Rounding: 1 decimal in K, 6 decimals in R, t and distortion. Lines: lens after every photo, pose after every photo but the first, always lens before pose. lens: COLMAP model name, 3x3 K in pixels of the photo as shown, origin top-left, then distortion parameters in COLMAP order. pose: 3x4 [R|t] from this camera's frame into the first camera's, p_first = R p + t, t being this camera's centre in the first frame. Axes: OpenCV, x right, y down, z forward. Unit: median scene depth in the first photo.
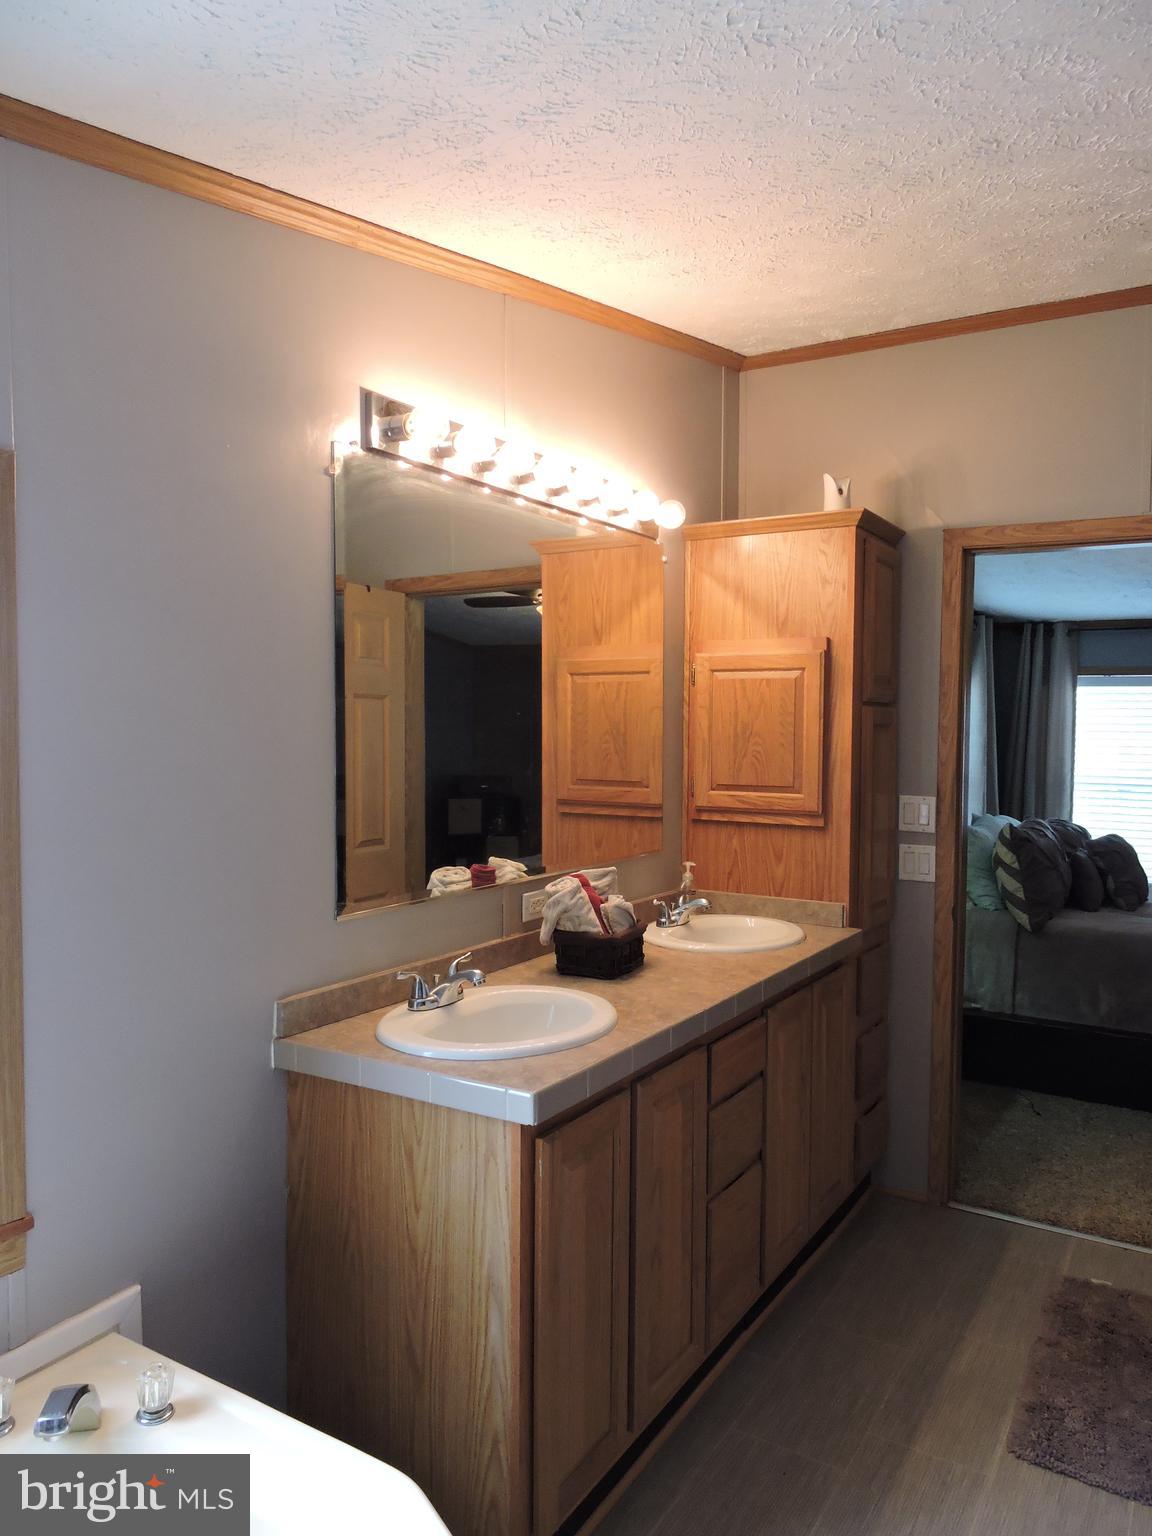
lens RADIAL K [[1083.2, 0, 576.0], [0, 1083.2, 768.0], [0, 0, 1]] dist [-0.001127, -0.001684]
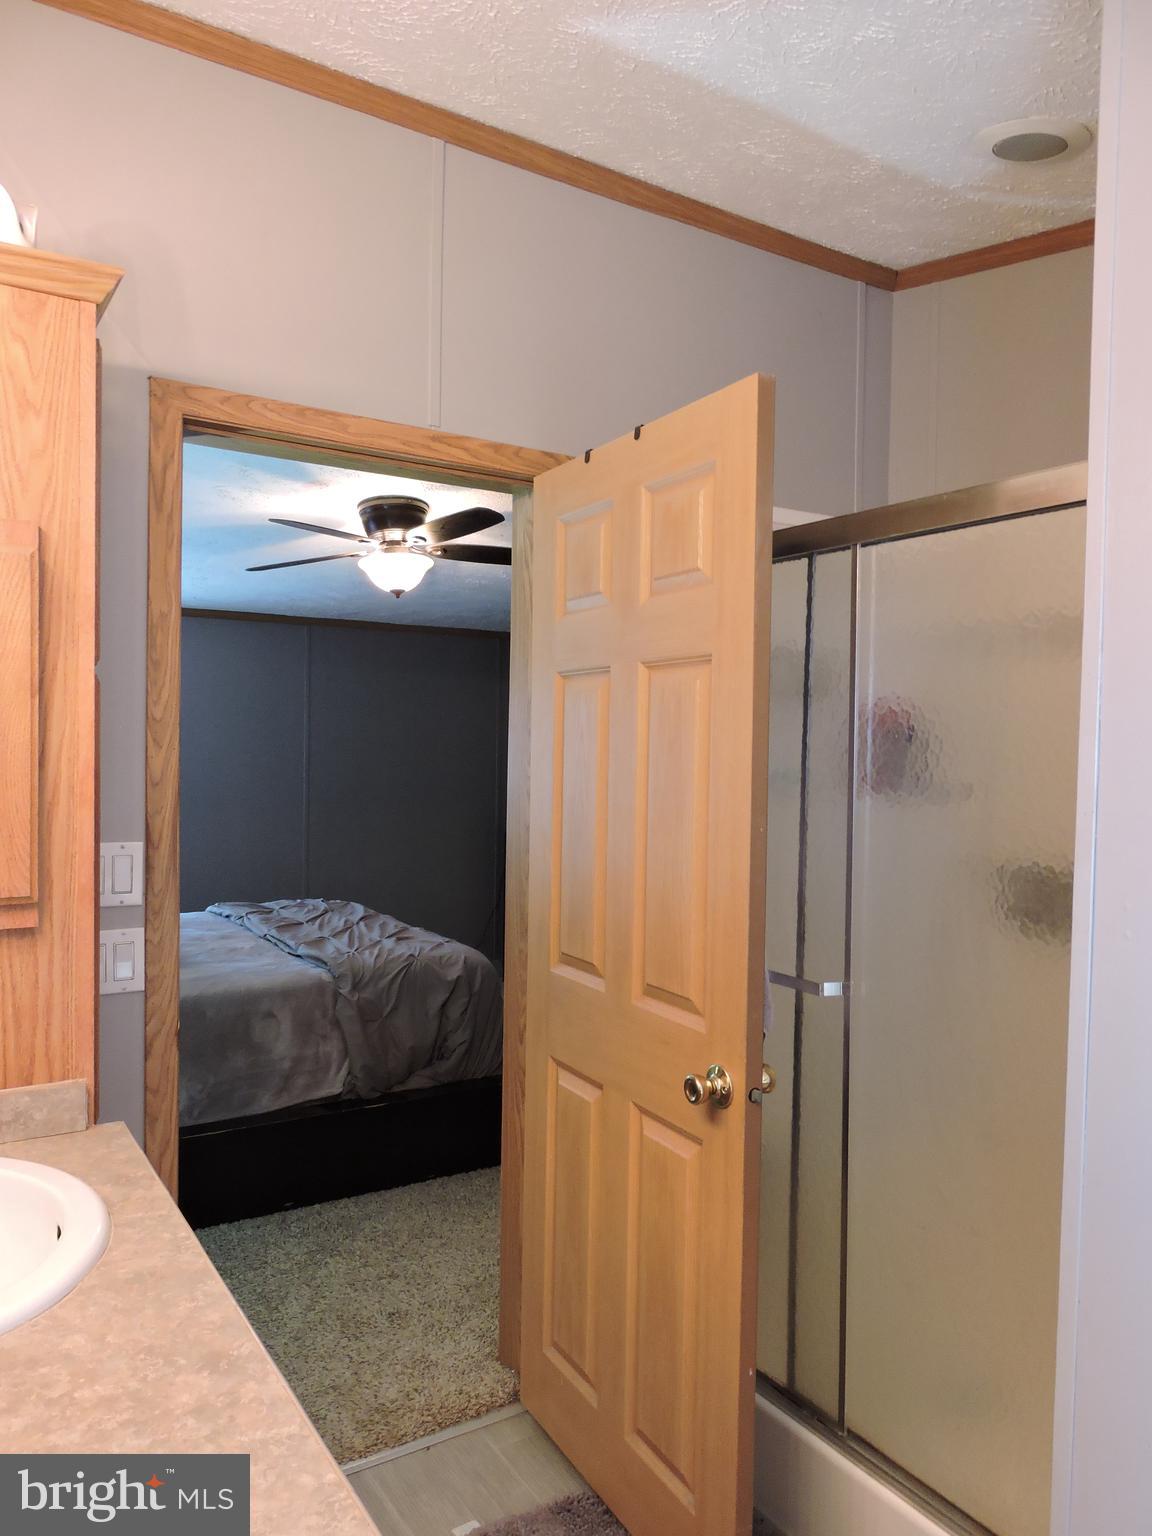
lens RADIAL K [[1103.4, 0, 576.0], [0, 1103.4, 768.0], [0, 0, 1]] dist [-0.002999, -0.005853]
pose [[0.429899, -0.023874, 0.902561, -0.094578], [0.024950, 0.999583, 0.014556, -0.015025], [-0.902532, 0.016261, 0.430316, 0.542604]]
